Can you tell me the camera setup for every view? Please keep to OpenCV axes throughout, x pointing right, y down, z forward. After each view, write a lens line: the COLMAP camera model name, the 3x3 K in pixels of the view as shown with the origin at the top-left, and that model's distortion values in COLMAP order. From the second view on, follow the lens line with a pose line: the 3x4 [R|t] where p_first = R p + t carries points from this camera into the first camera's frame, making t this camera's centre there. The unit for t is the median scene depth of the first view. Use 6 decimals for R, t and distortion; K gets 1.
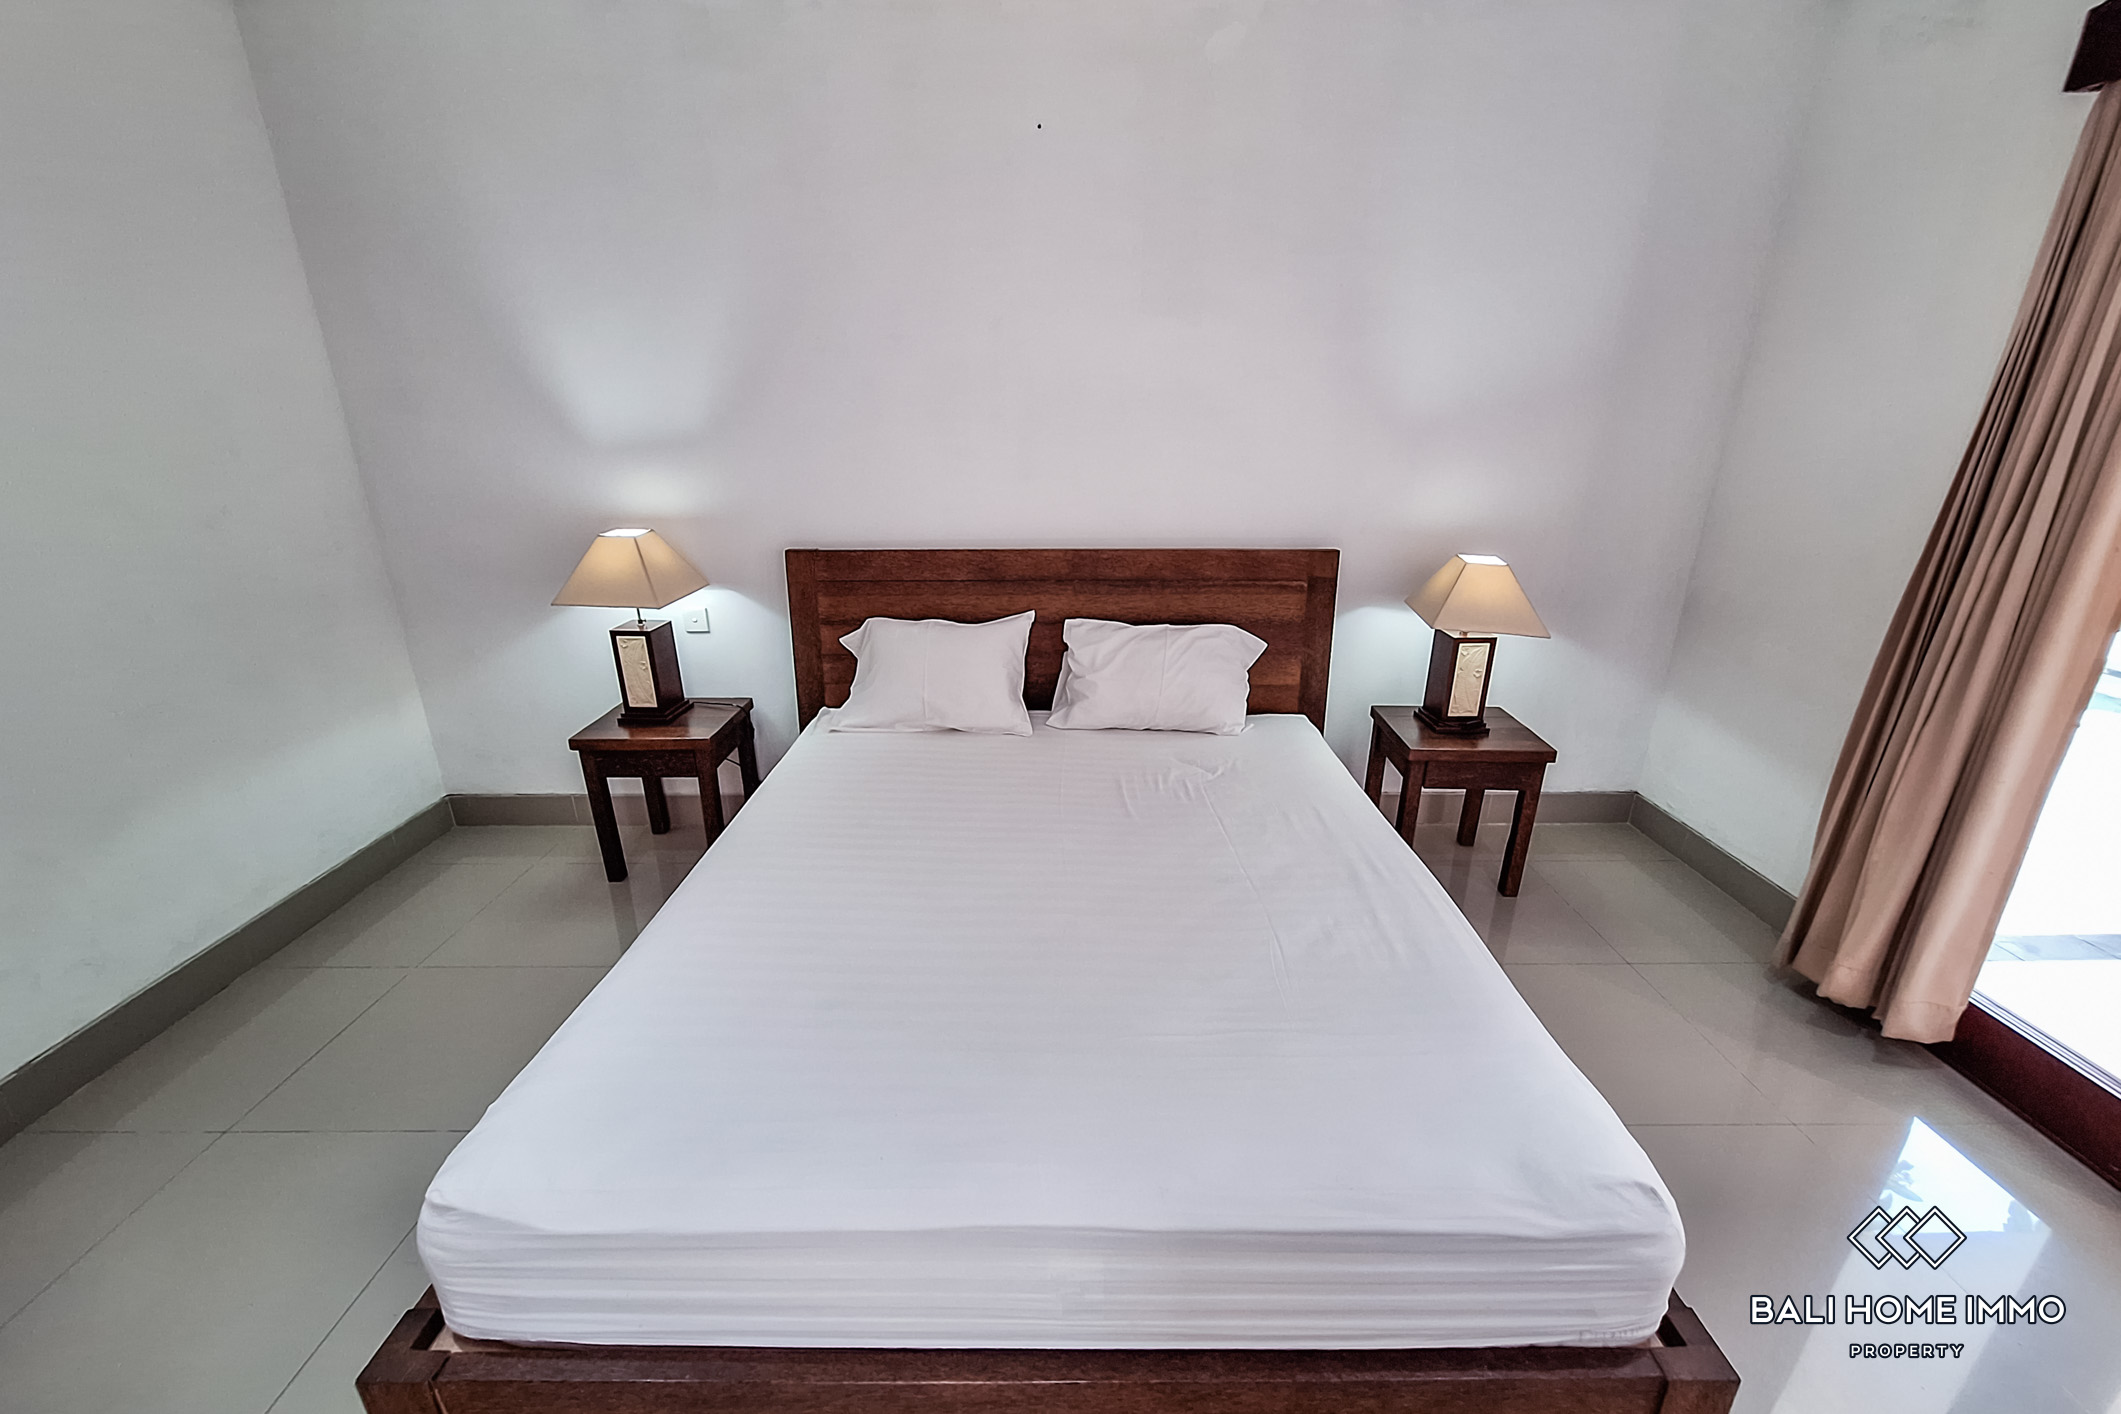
lens RADIAL K [[831.8, 0, 1056.4], [0, 831.8, 708.5], [0, 0, 1]] dist [0.004585, 0.000445]
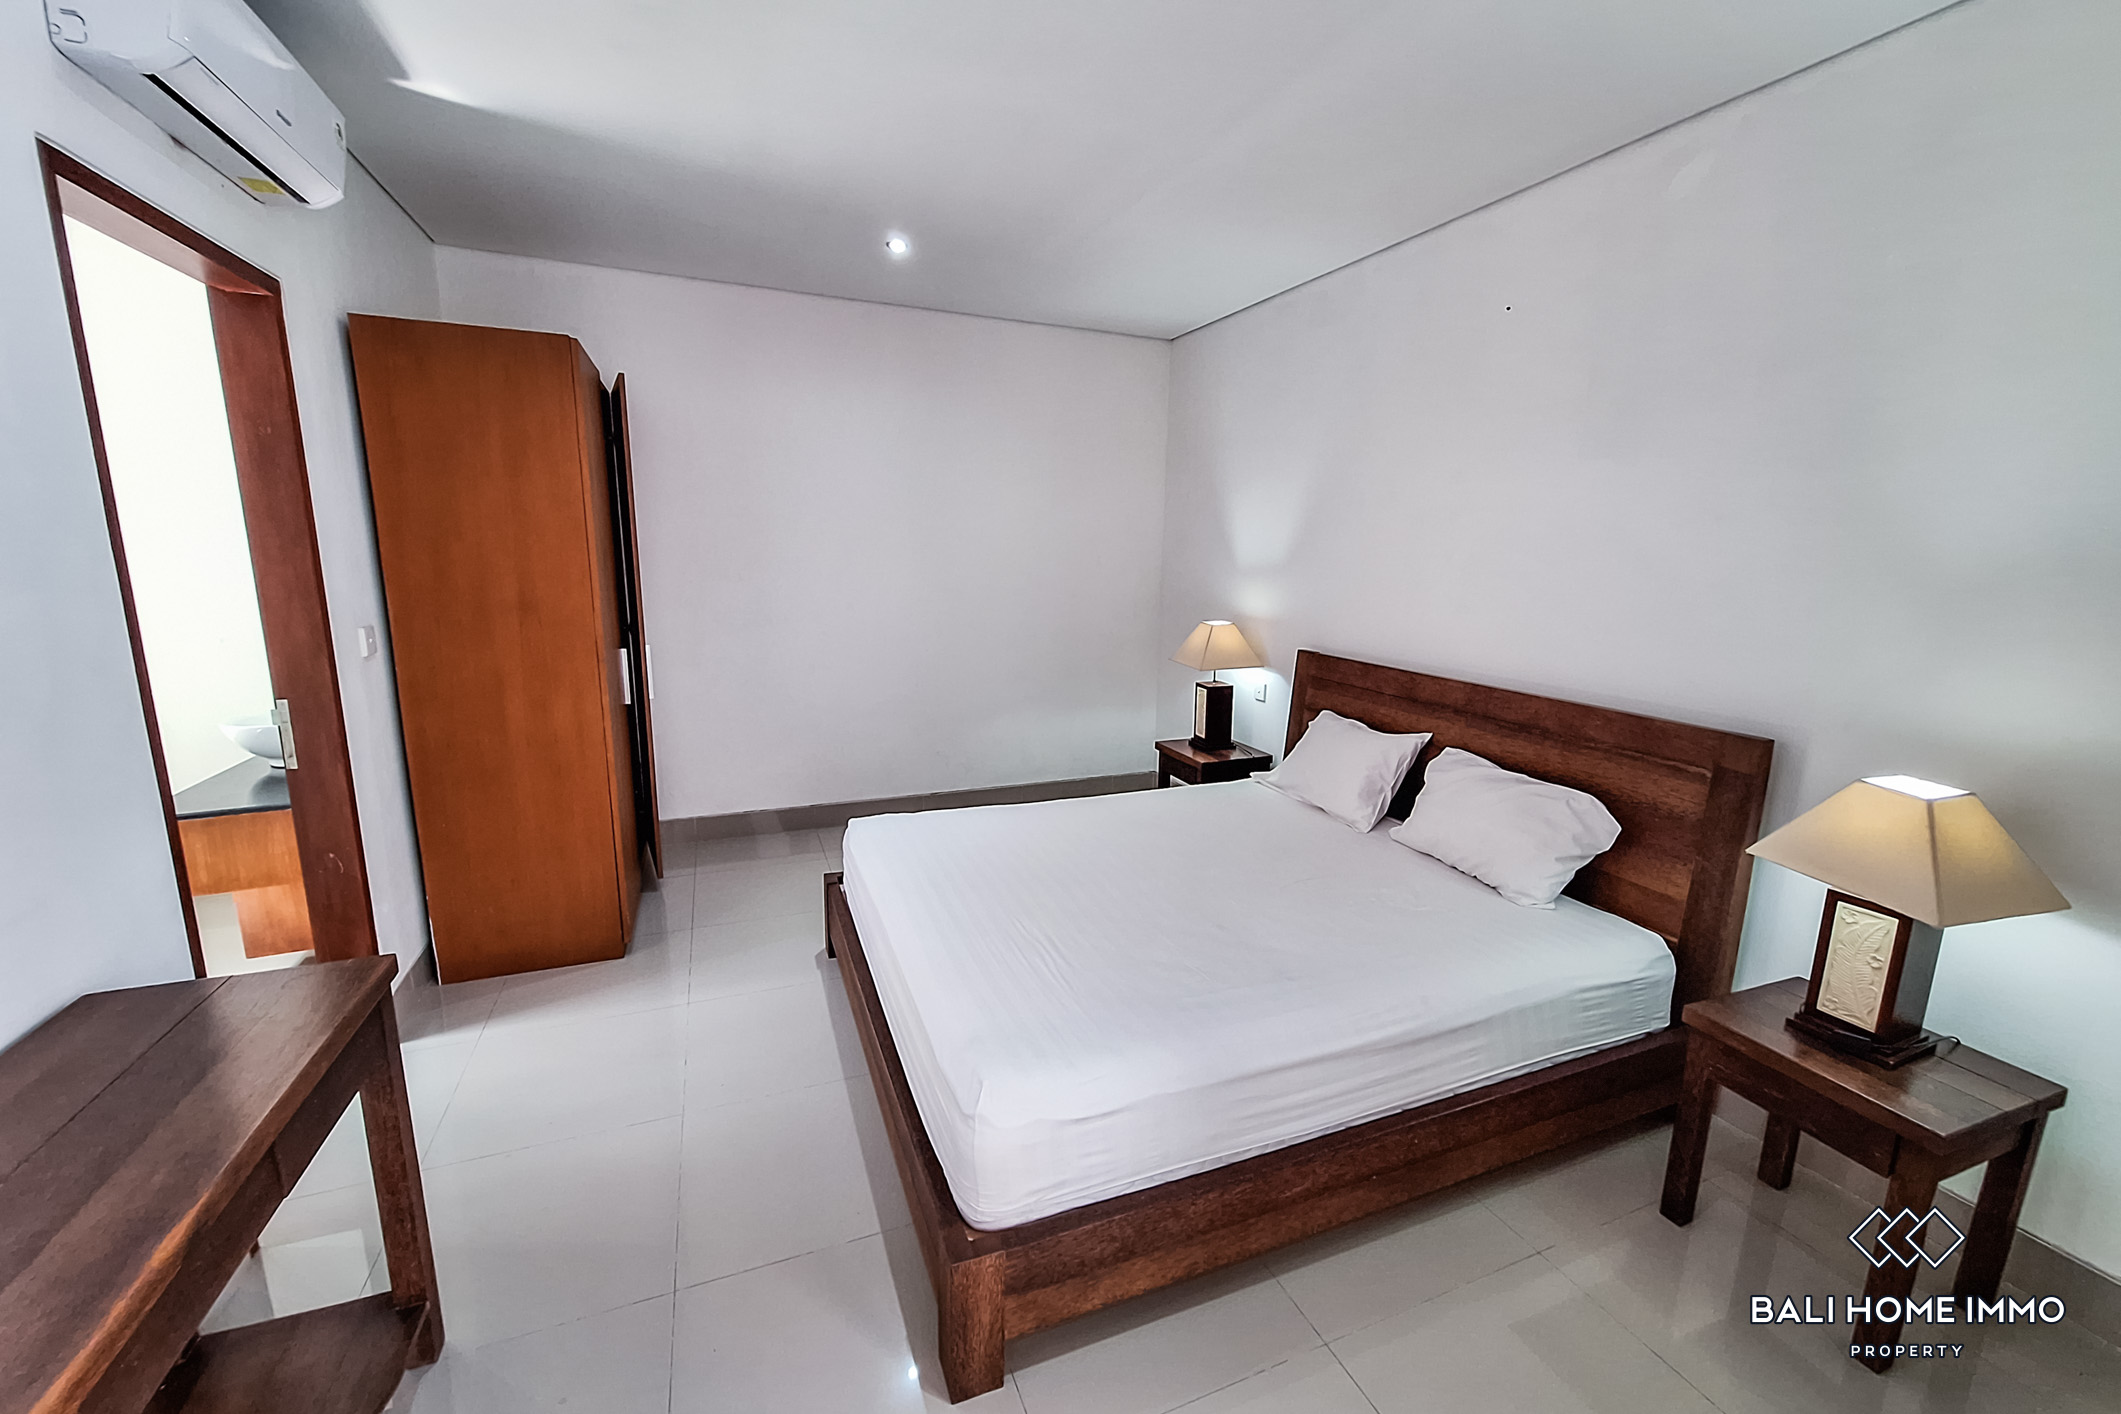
lens RADIAL K [[831.8, 0, 1058.7], [0, 831.8, 704.8], [0, 0, 1]] dist [0.004585, 0.000445]
pose [[0.387363, 0.185116, -0.903151, 0.747174], [-0.330696, 0.942341, 0.051312, -0.049942], [0.860576, 0.278792, 0.426245, 0.132944]]
